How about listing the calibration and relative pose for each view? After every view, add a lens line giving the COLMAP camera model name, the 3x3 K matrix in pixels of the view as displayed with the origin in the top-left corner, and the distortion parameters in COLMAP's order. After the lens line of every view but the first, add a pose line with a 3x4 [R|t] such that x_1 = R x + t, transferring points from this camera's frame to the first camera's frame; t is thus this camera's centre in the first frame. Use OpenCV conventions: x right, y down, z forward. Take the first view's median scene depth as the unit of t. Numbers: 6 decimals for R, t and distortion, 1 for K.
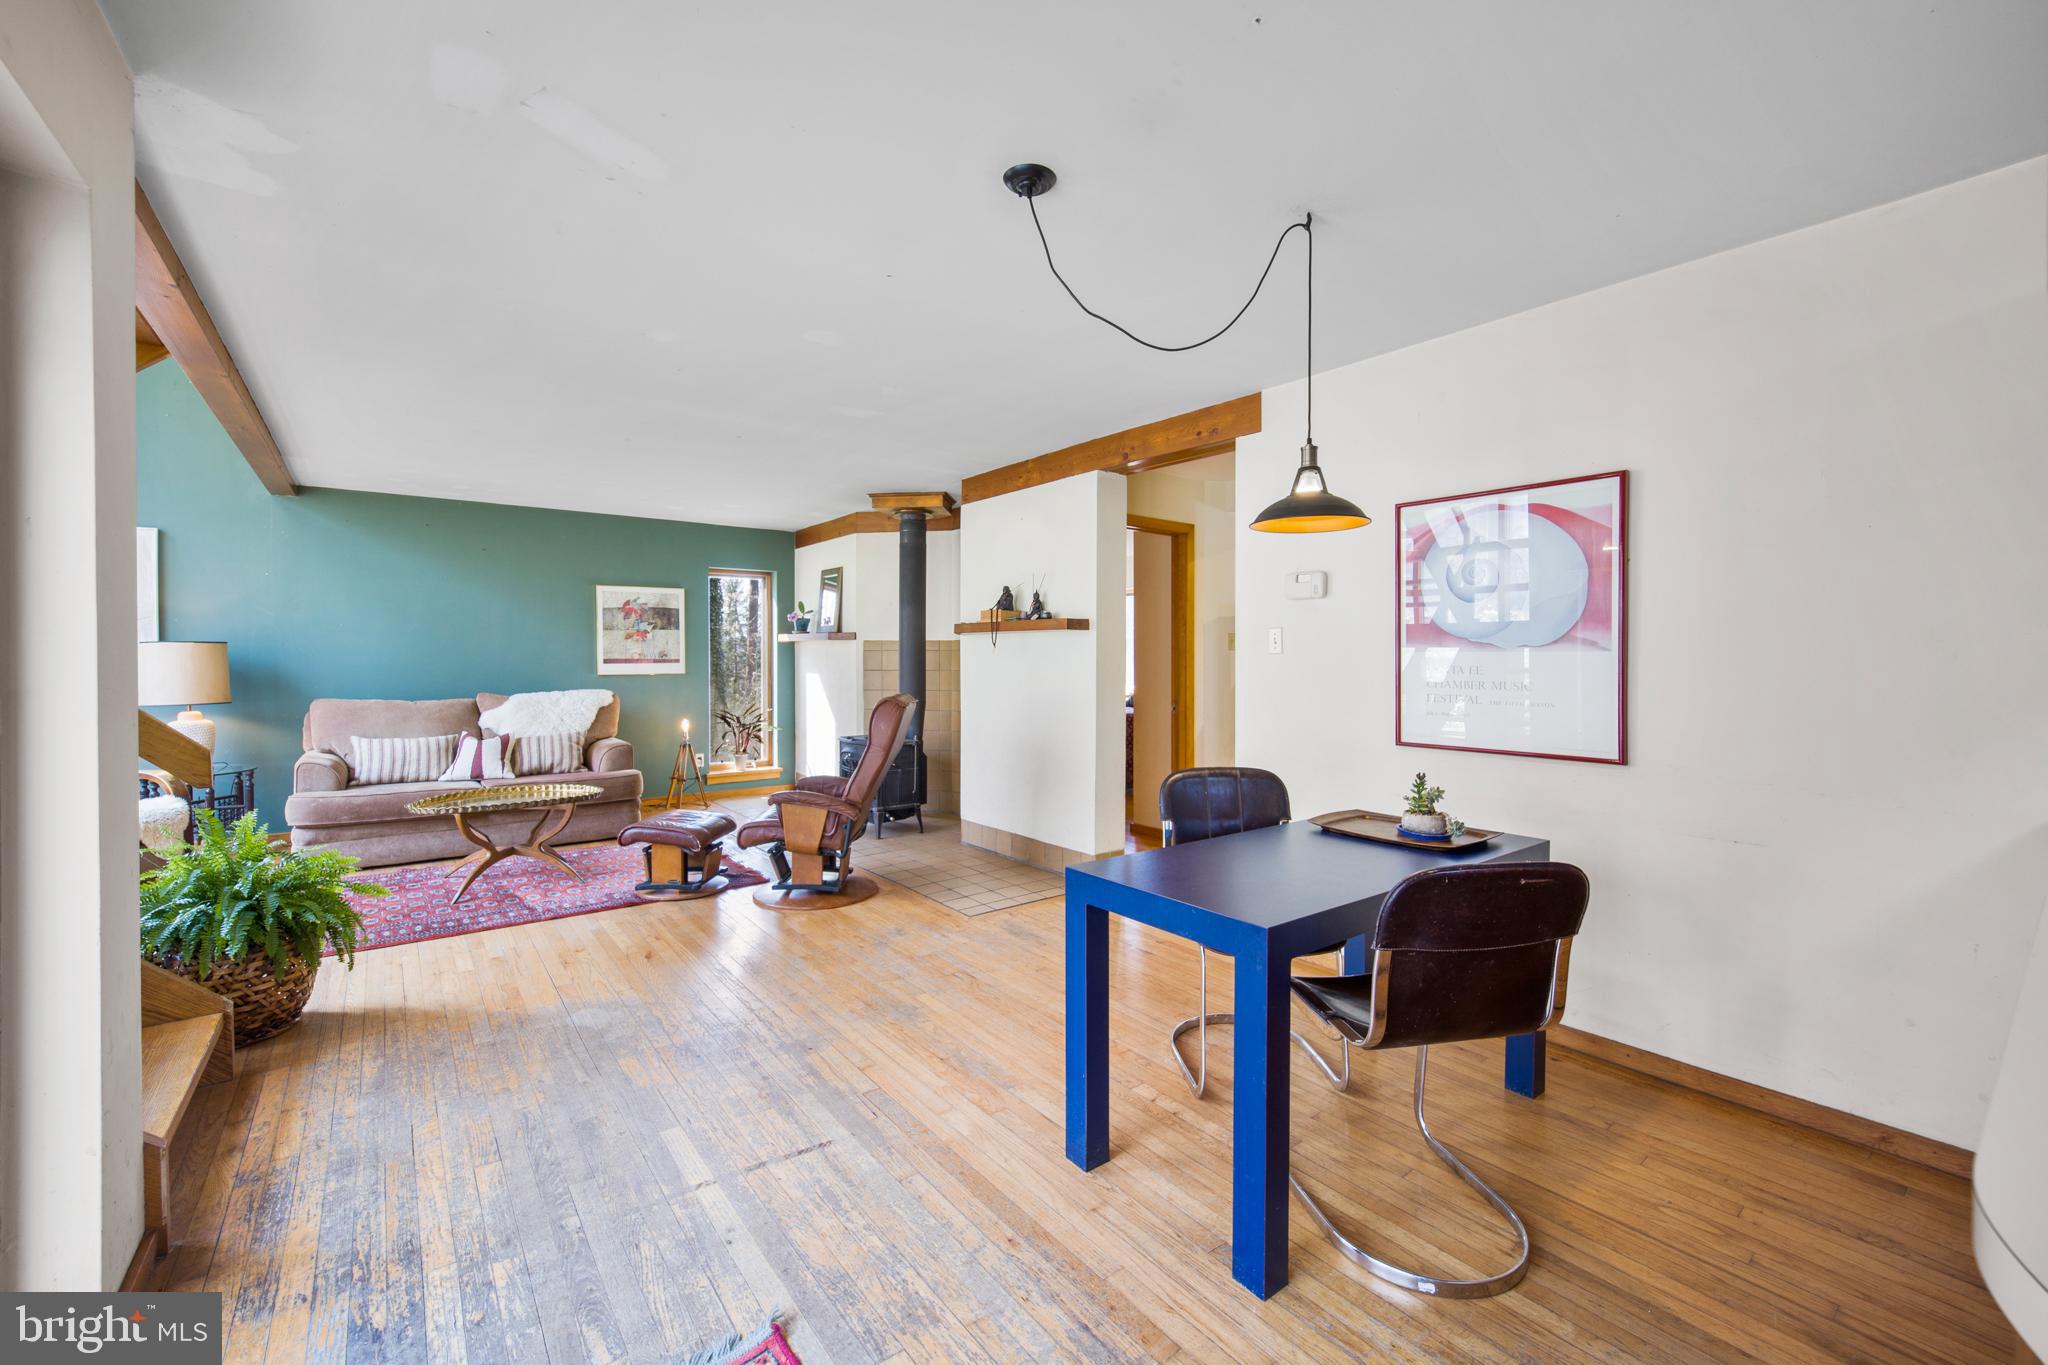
lens RADIAL K [[832.5, 0, 1023.8], [0, 832.5, 666.8], [0, 0, 1]] dist [-0.001982, -0.000099]
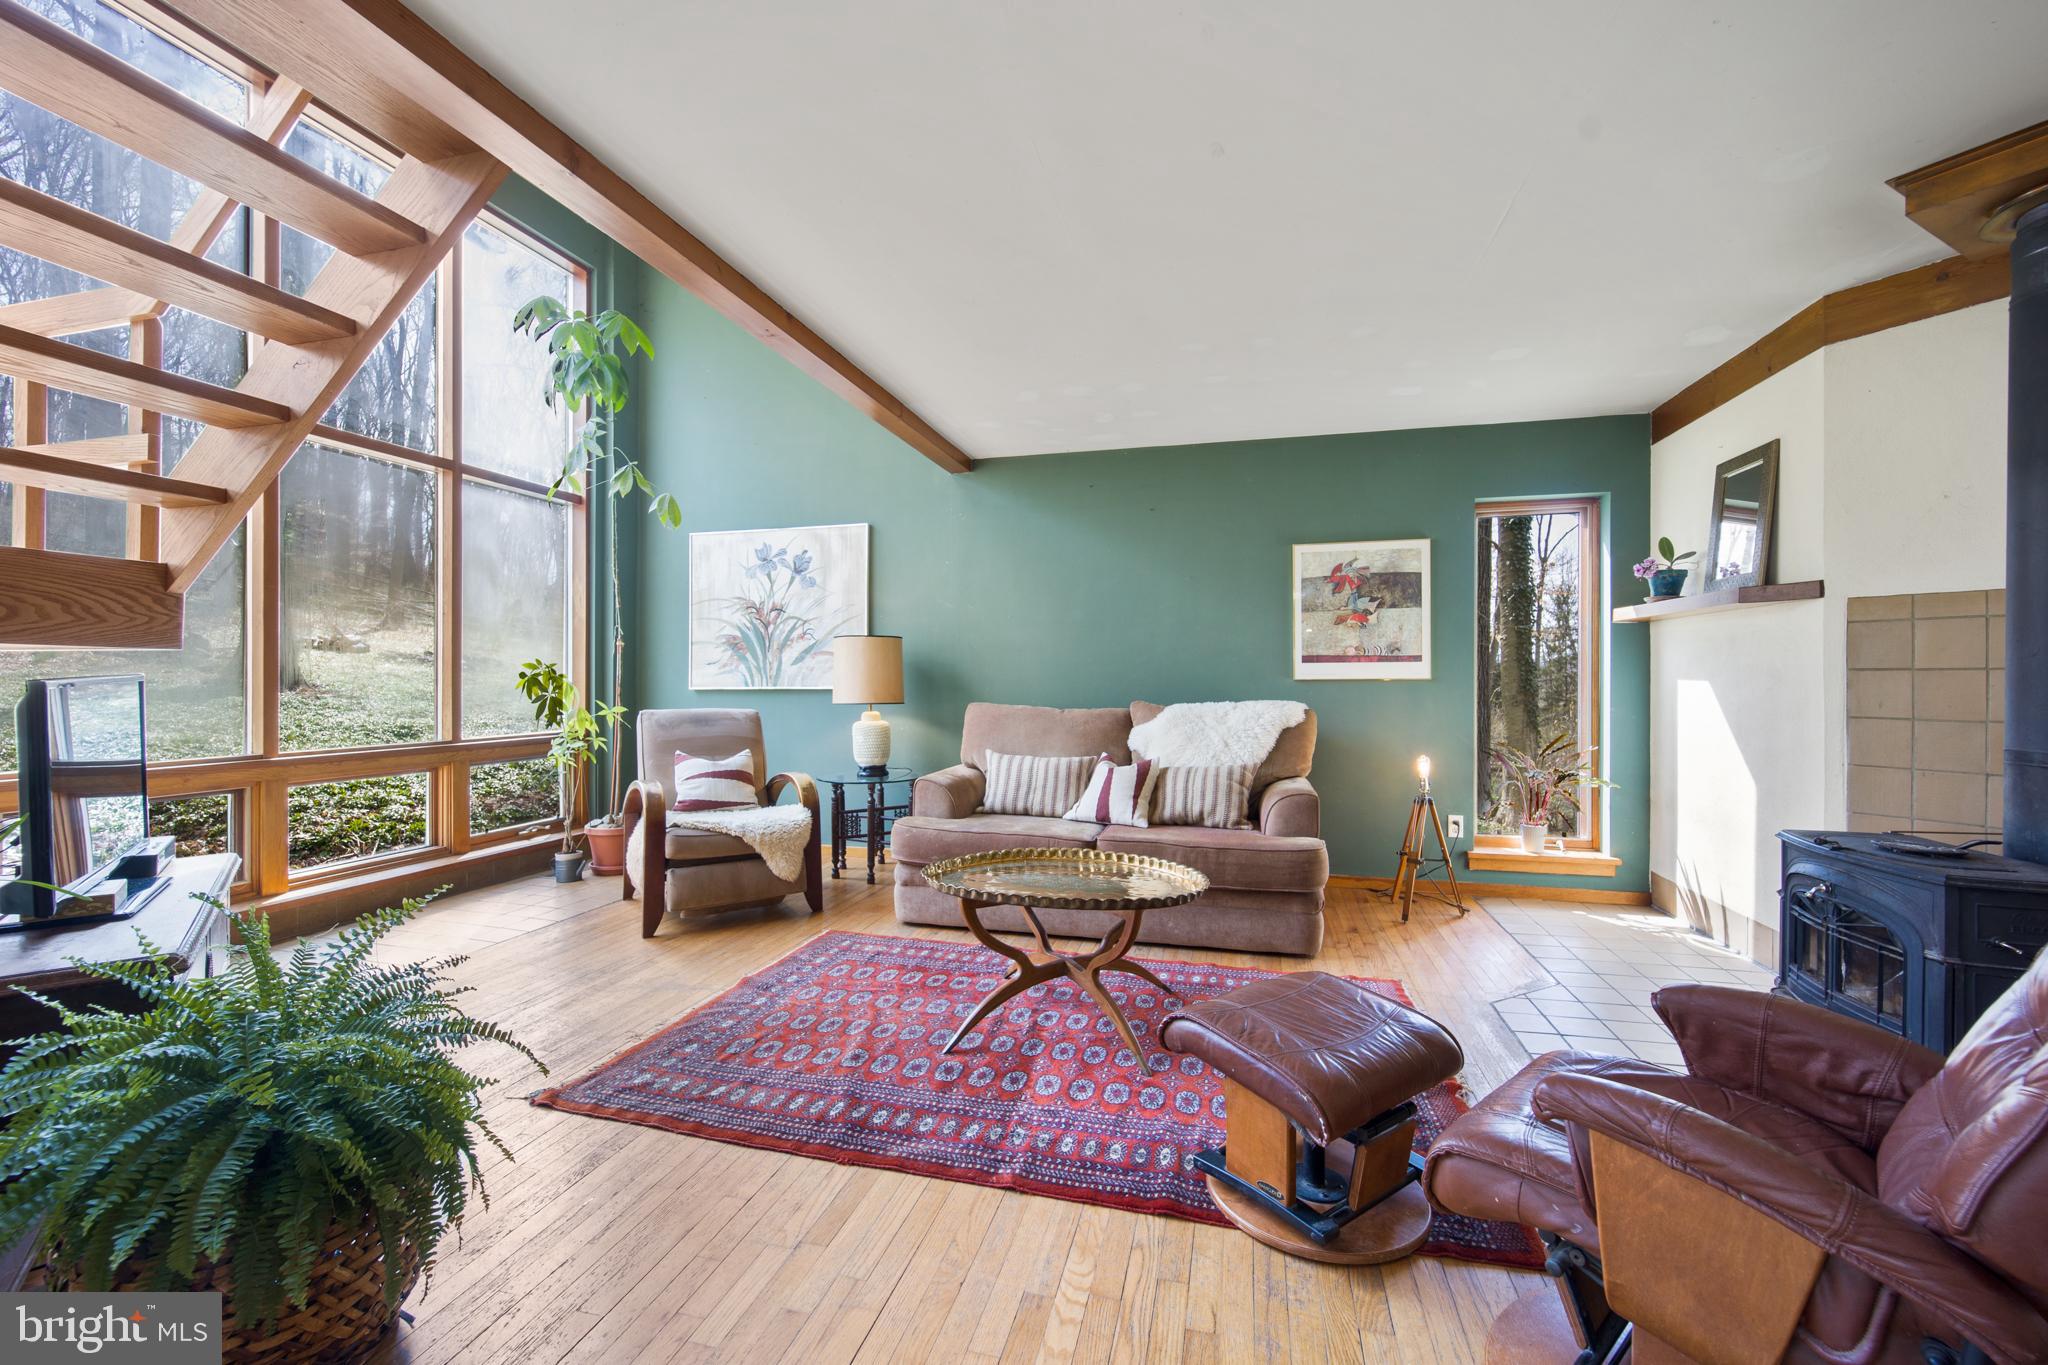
lens RADIAL K [[832.5, 0, 1031.8], [0, 832.5, 676.2], [0, 0, 1]] dist [-0.001982, -0.000099]
pose [[0.614932, 0.000635, -0.788579, -0.125730], [-0.011773, 0.999896, -0.008375, 0.016221], [0.788492, 0.014434, 0.614876, 0.459417]]
